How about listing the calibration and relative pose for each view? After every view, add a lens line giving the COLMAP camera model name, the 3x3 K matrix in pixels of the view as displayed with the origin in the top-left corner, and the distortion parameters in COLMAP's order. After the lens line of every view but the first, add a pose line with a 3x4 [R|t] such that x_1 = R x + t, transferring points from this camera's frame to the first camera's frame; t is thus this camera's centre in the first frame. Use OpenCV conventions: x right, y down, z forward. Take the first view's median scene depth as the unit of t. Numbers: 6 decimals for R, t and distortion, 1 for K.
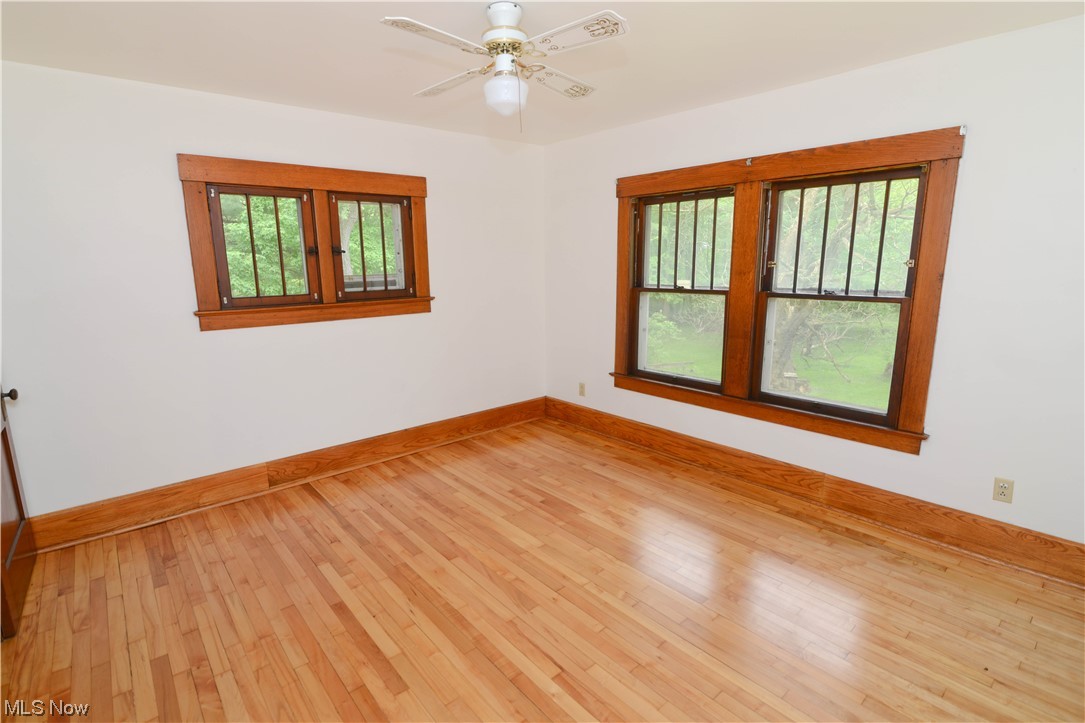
lens RADIAL K [[541.2, 0, 542.5], [0, 541.2, 361.5], [0, 0, 1]] dist [0.000226, -0.000028]
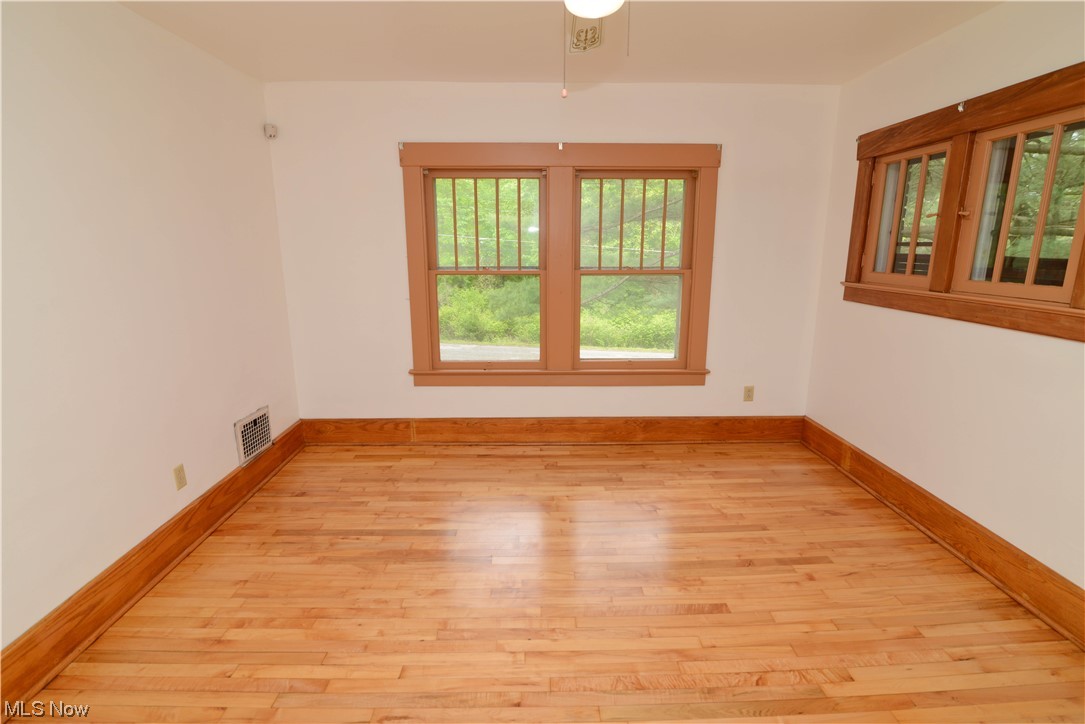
lens RADIAL K [[513.0, 0, 542.5], [0, 513.0, 362.0], [0, 0, 1]] dist [0.001262, 0.000168]
pose [[0.642471, -0.162019, 0.748986, -0.402524], [0.135973, 0.985987, 0.096650, -0.050744], [-0.754150, 0.039747, 0.655498, 0.346078]]
